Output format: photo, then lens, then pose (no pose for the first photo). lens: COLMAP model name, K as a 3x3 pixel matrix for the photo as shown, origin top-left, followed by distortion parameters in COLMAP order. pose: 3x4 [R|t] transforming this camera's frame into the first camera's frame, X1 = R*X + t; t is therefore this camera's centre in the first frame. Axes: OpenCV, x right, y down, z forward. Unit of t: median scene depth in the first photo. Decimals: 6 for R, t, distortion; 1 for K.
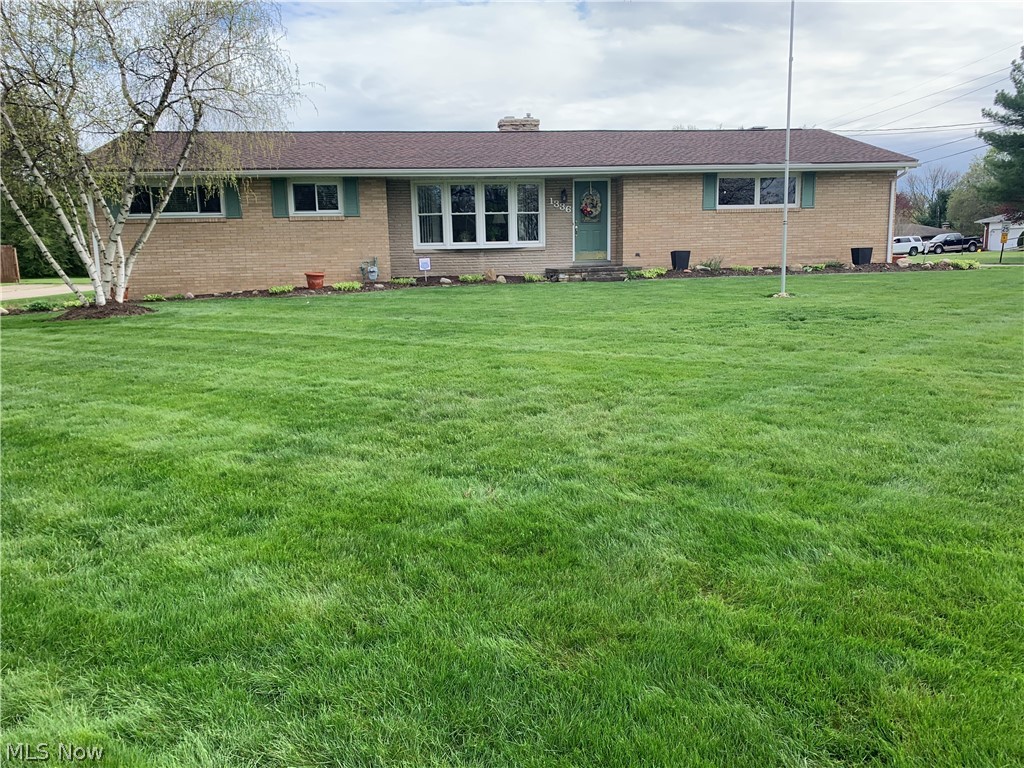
lens RADIAL K [[796.2, 0, 514.7], [0, 796.2, 388.0], [0, 0, 1]] dist [0.048628, -0.062895]
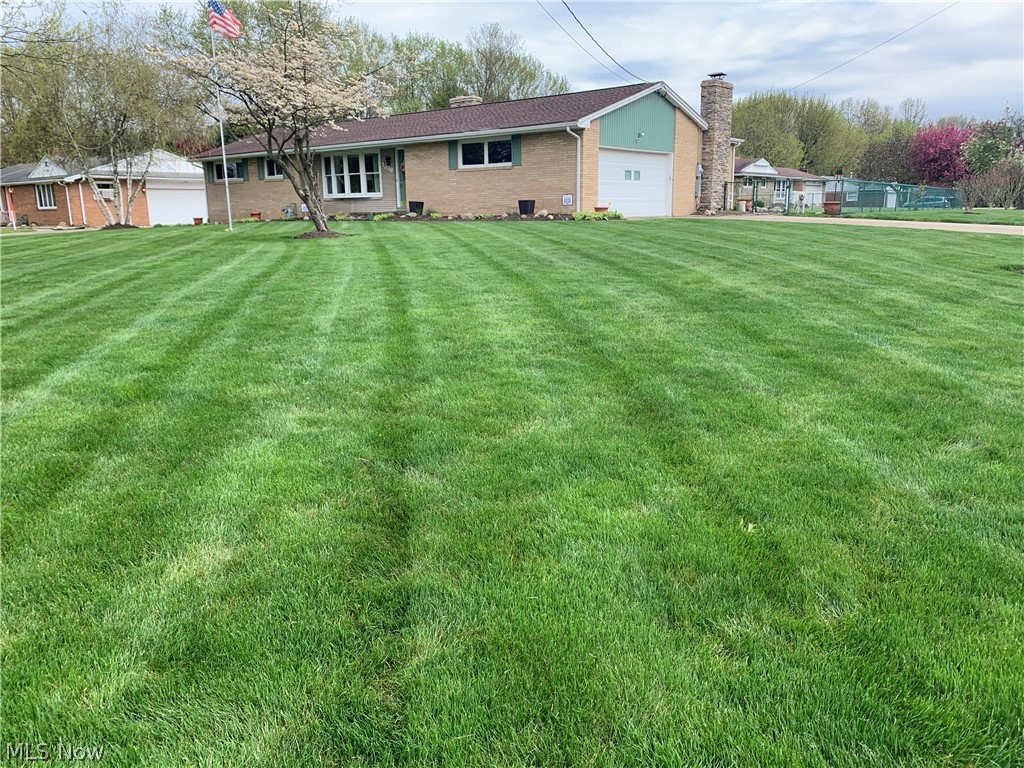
lens RADIAL K [[796.2, 0, 514.7], [0, 796.2, 388.0], [0, 0, 1]] dist [0.048628, -0.062895]
pose [[0.648416, 0.184906, -0.738489, 1.345248], [-0.118525, 0.982746, 0.141996, -0.069673], [0.752003, -0.004543, 0.659144, 0.218271]]
